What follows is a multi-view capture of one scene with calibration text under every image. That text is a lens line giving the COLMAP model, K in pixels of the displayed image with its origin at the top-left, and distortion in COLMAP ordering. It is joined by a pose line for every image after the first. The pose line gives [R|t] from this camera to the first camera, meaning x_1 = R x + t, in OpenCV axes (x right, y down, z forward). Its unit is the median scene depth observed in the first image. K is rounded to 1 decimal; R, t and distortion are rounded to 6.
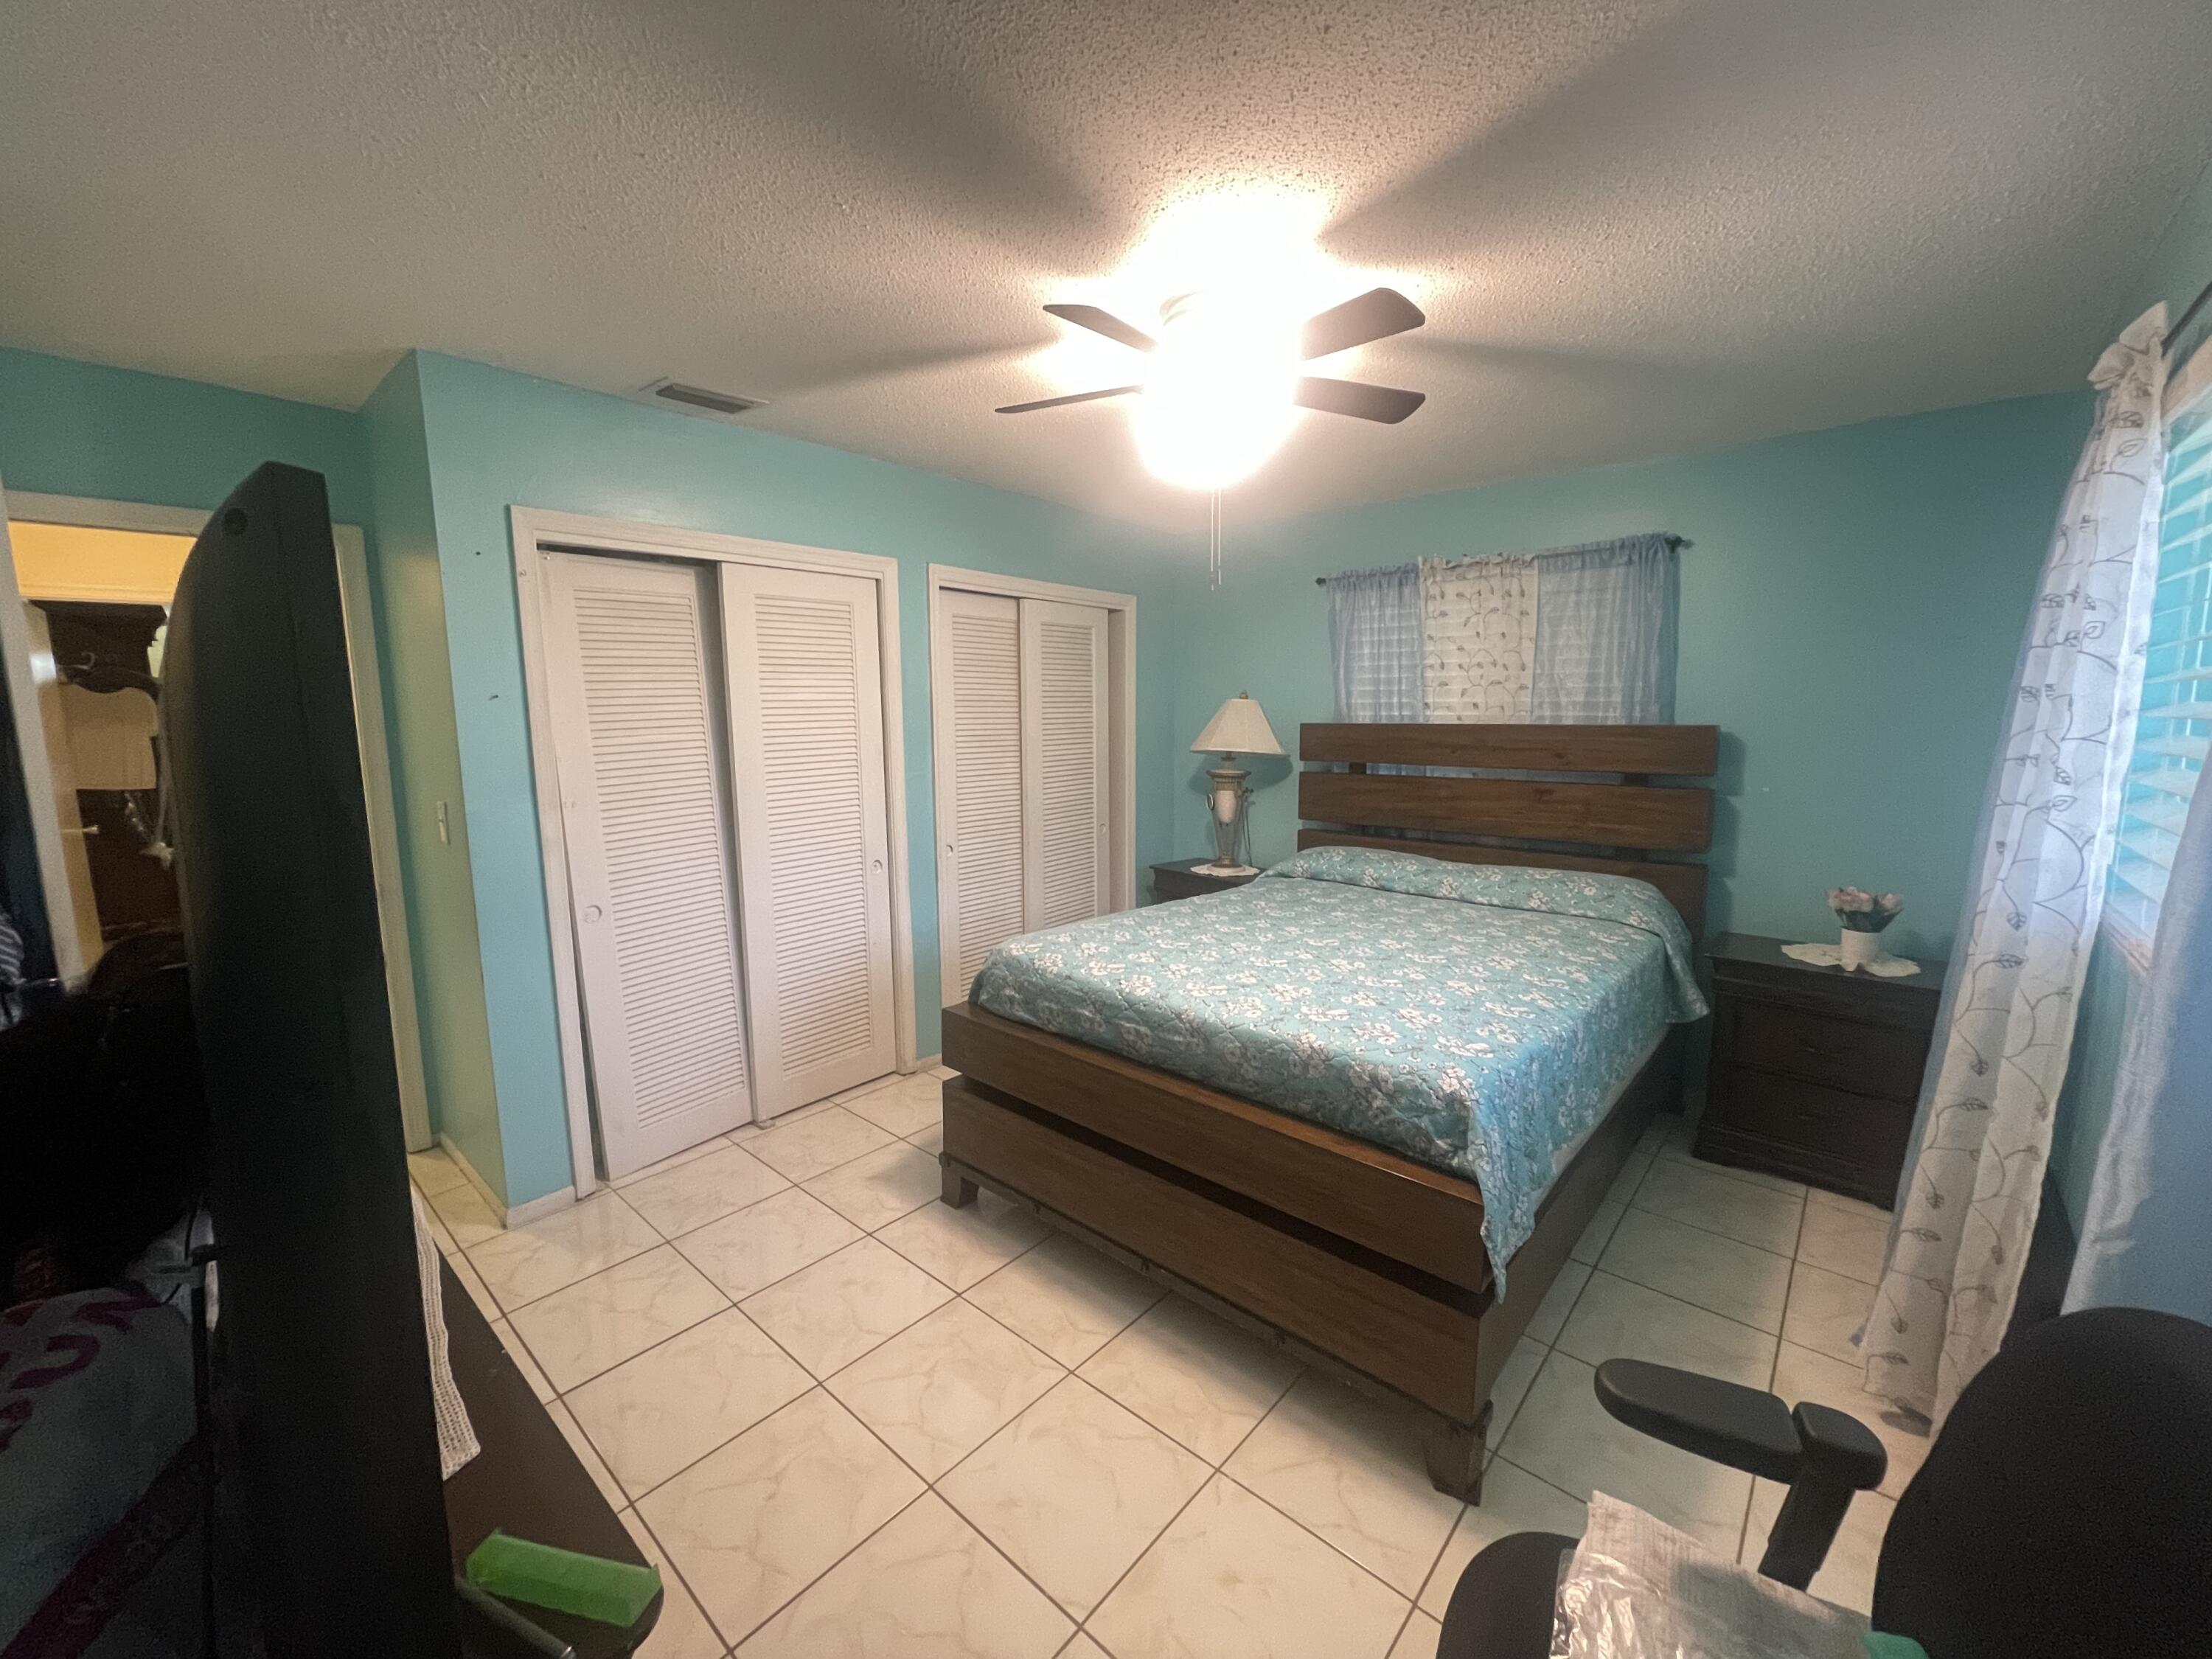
lens RADIAL K [[889.4, 0, 1100.0], [0, 889.4, 828.1], [0, 0, 1]] dist [-0.008510, 0.001157]
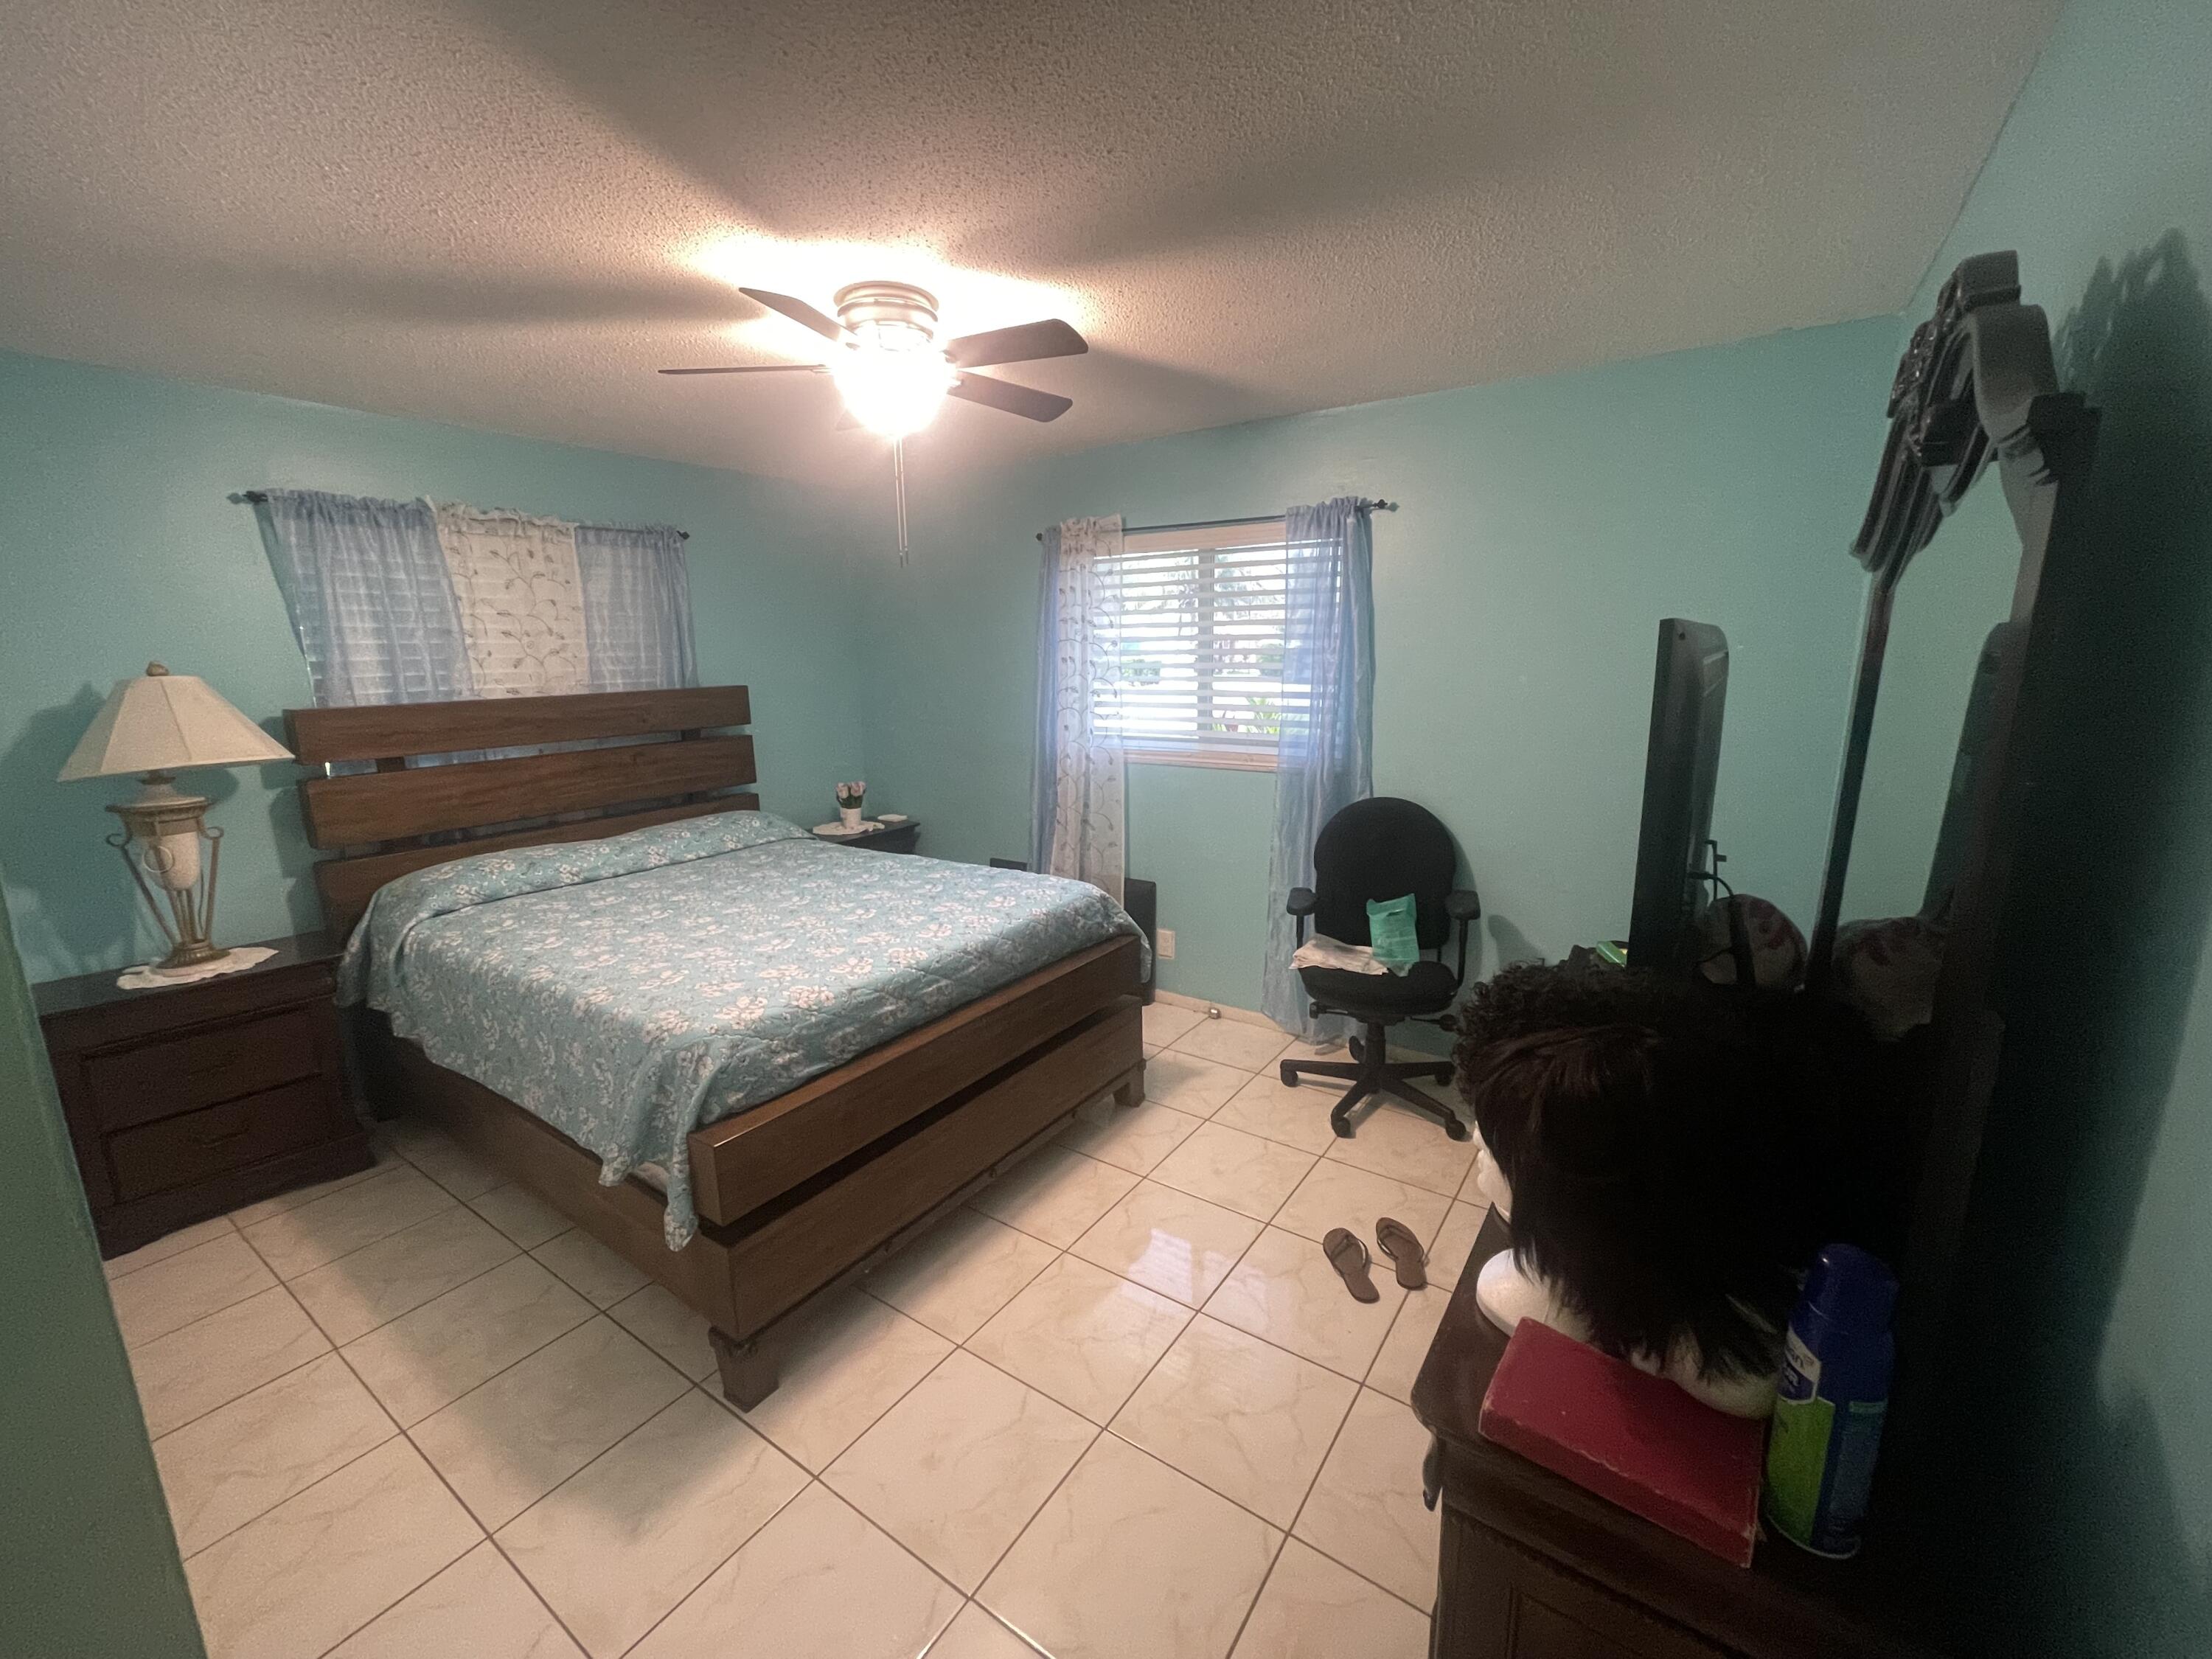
lens RADIAL K [[889.4, 0, 1108.2], [0, 889.4, 827.1], [0, 0, 1]] dist [-0.008510, 0.001157]
pose [[-0.132812, -0.189184, 0.972918, -0.709066], [0.152977, 0.965939, 0.208710, -0.105520], [-0.979265, 0.176553, -0.099348, 0.638538]]
